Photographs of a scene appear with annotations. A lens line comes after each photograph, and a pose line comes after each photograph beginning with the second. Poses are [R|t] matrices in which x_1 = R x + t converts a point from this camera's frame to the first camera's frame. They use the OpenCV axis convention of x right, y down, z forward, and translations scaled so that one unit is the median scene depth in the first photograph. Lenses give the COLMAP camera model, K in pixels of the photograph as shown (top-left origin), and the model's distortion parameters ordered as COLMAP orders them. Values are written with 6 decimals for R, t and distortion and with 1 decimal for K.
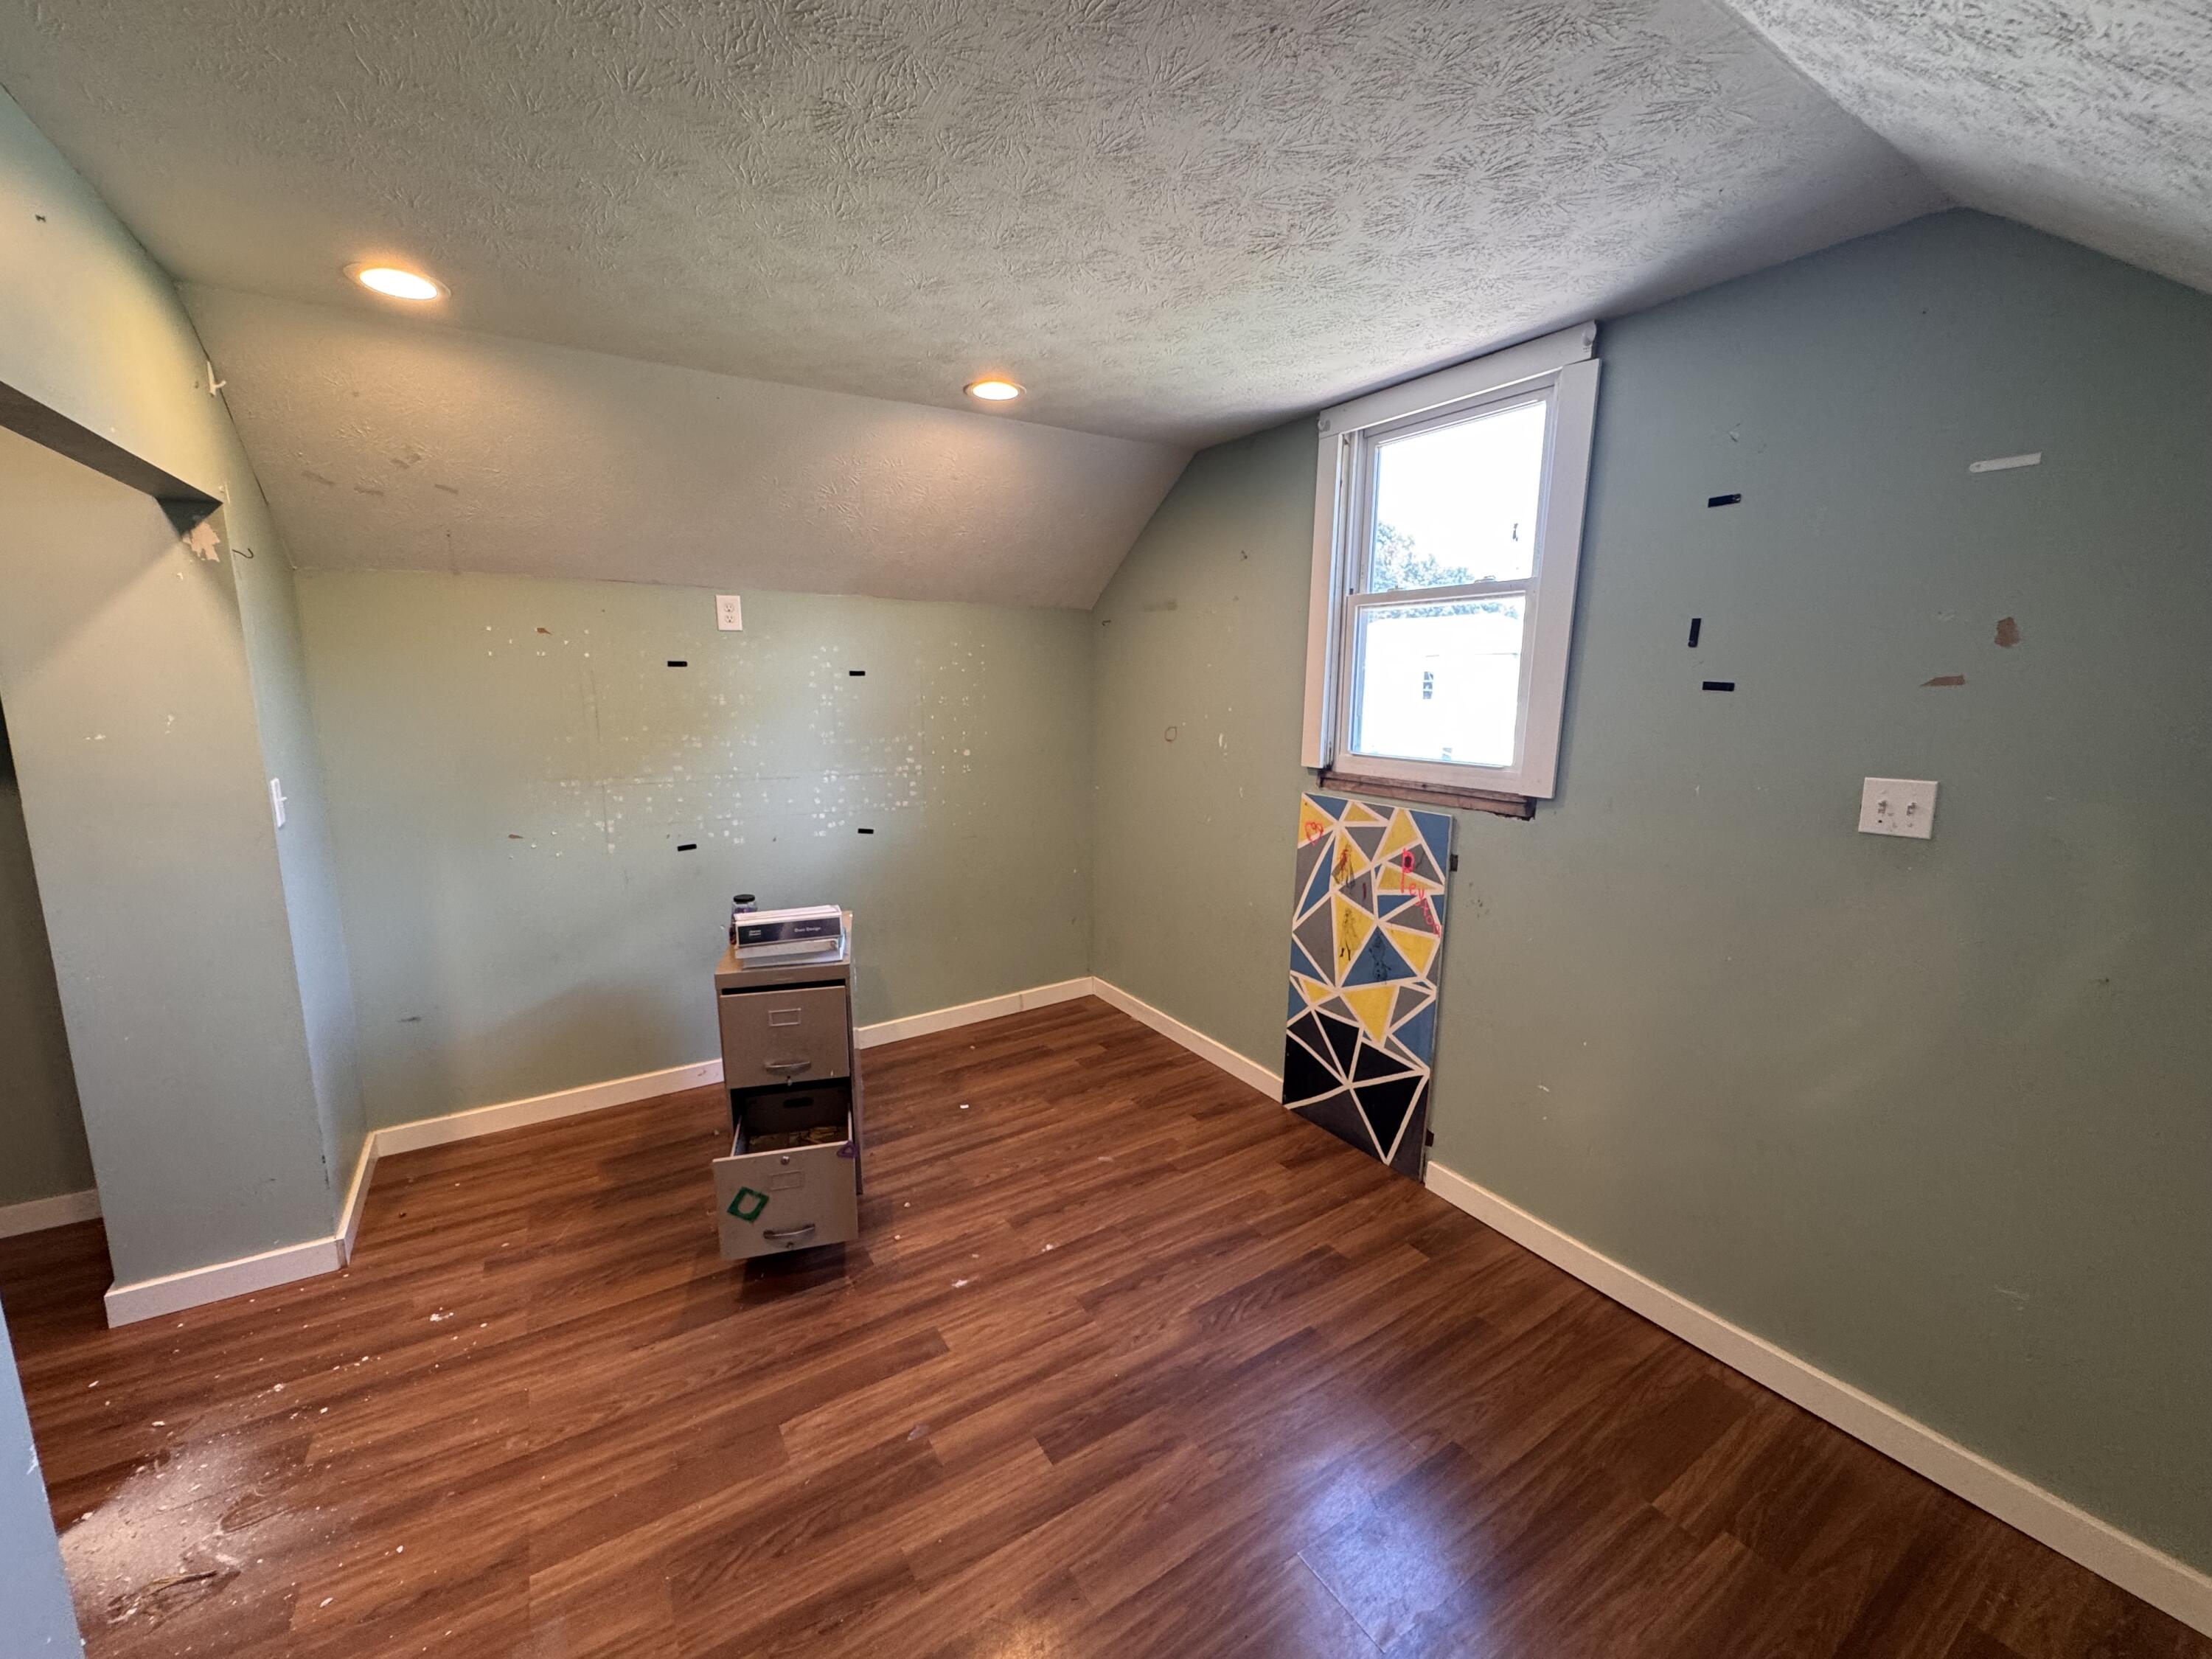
lens RADIAL K [[887.9, 0, 1105.5], [0, 887.9, 832.2], [0, 0, 1]] dist [-0.004050, 0.000414]
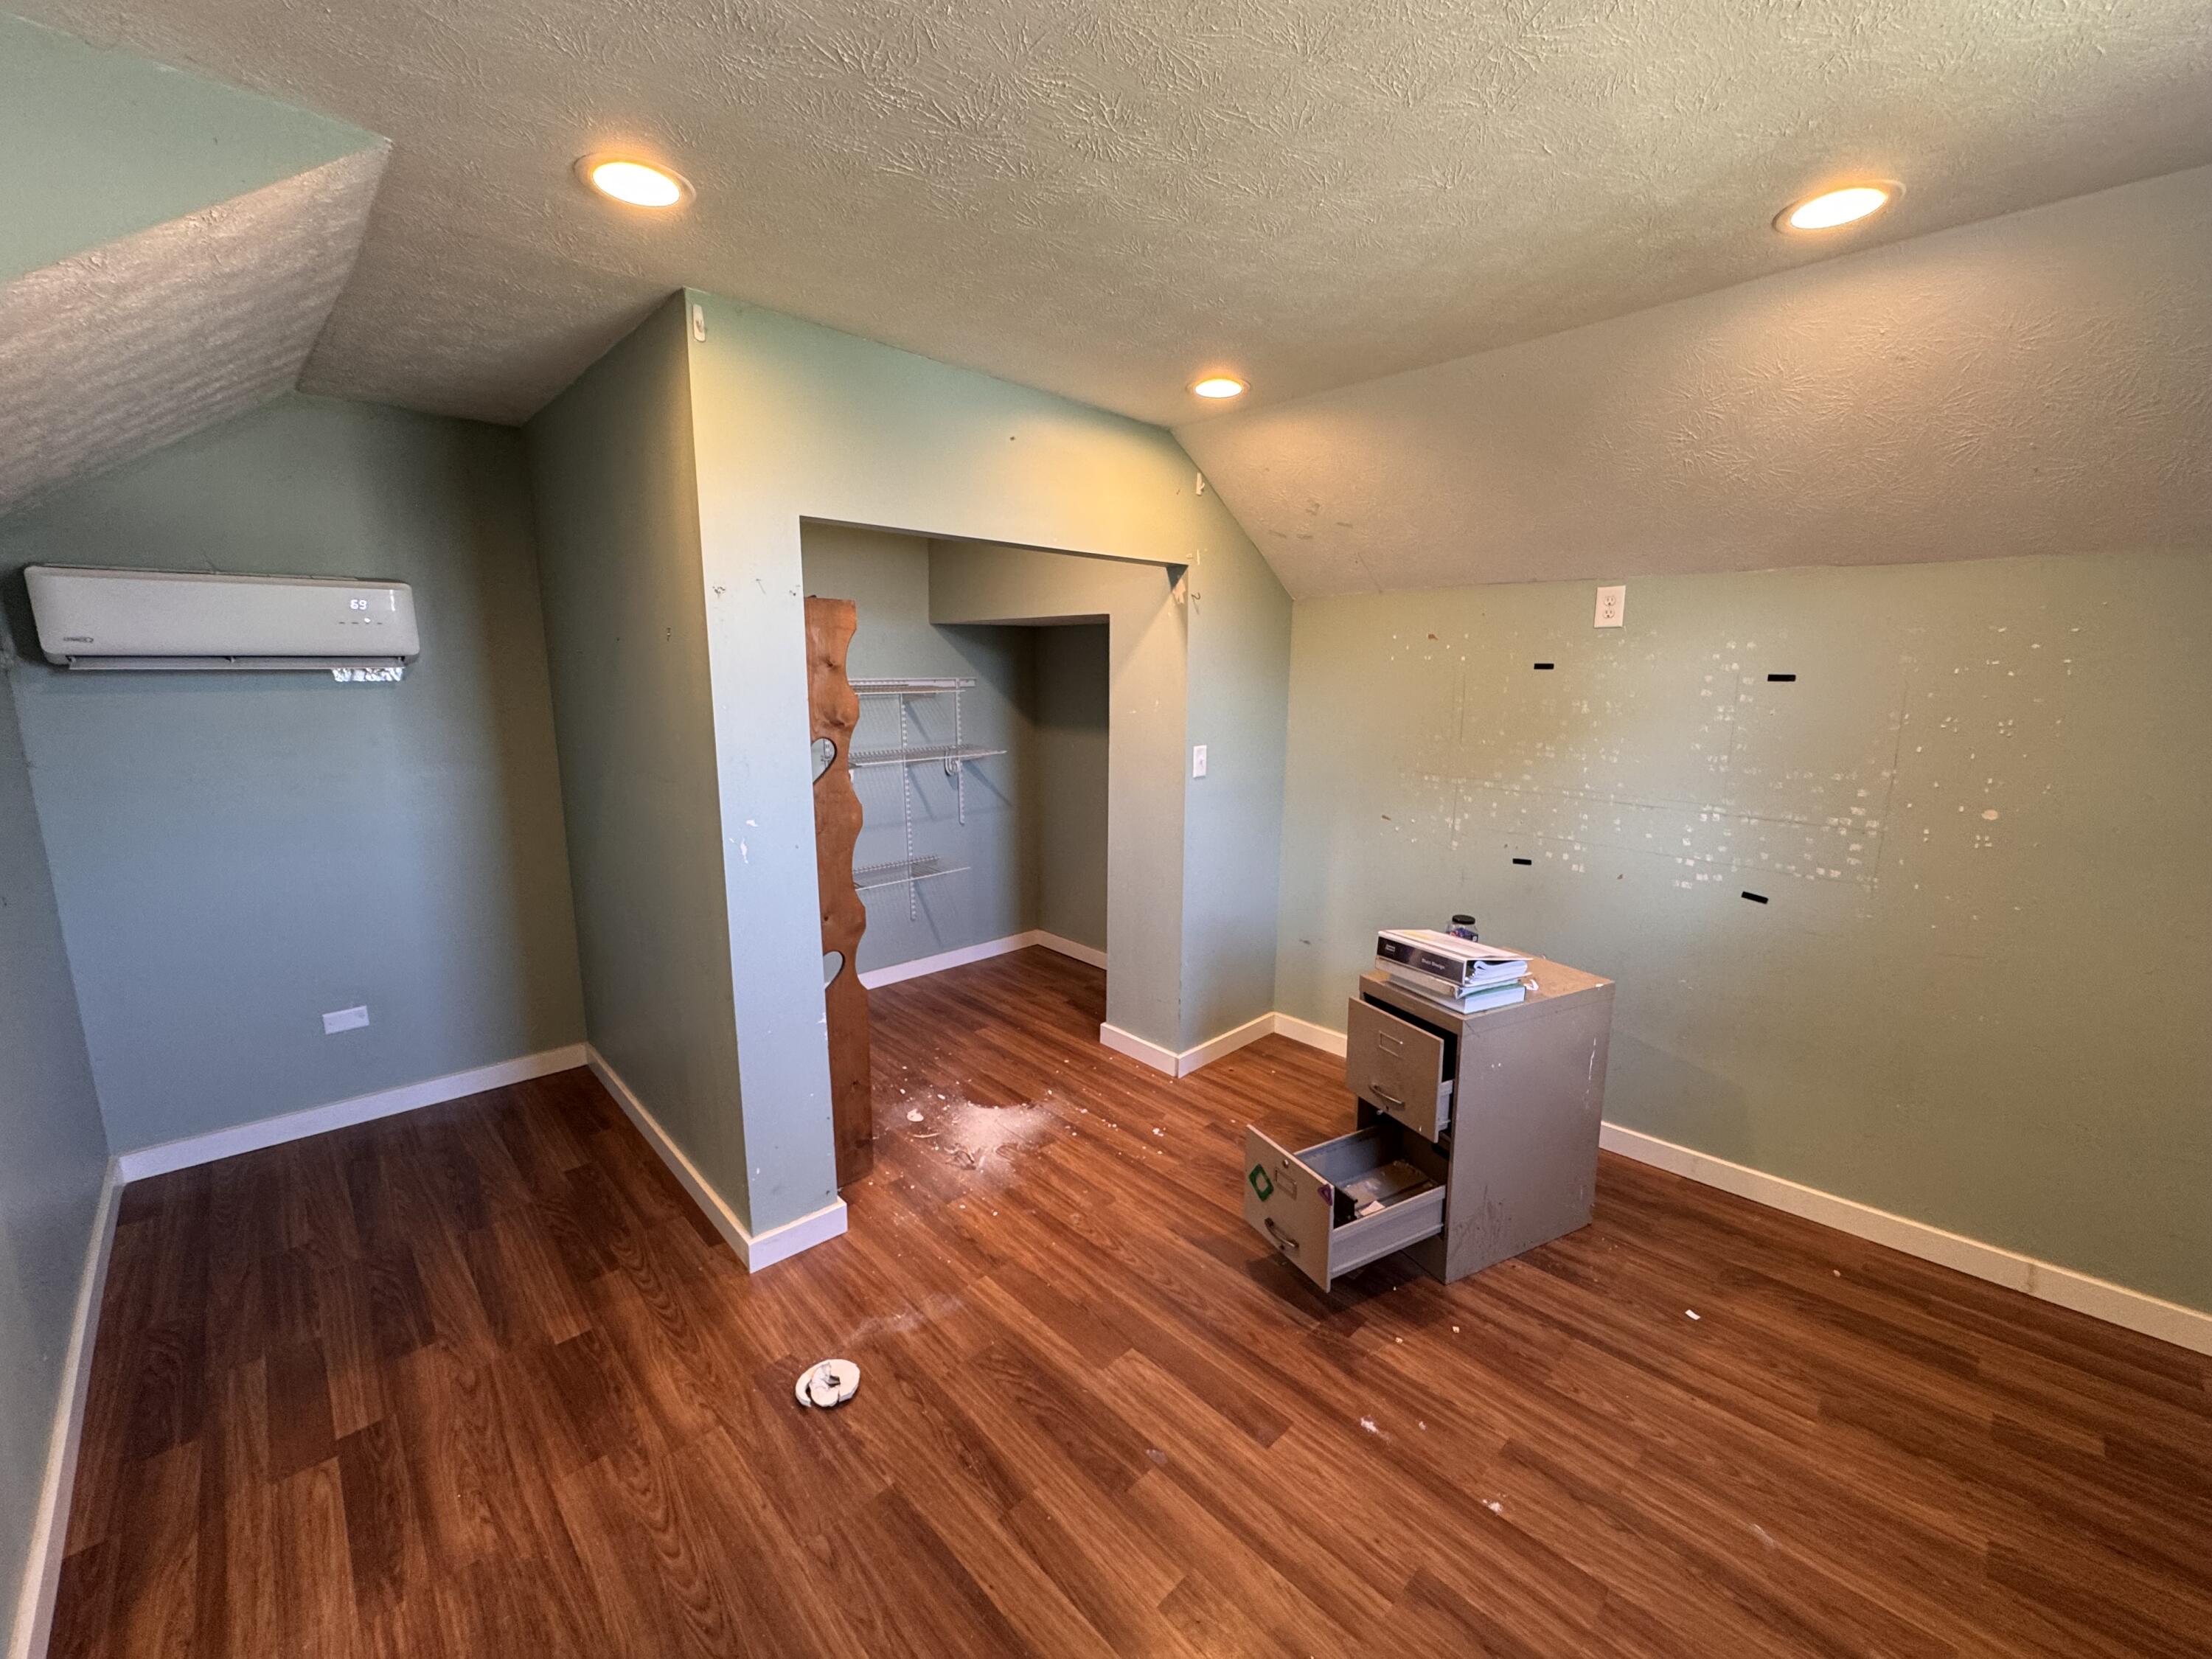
lens RADIAL K [[887.9, 0, 1105.5], [0, 887.9, 832.2], [0, 0, 1]] dist [-0.004050, 0.000414]
pose [[0.195826, 0.174711, -0.964950, 0.496867], [-0.174871, 0.974451, 0.140943, -0.099329], [0.964921, 0.141142, 0.221374, 0.524573]]
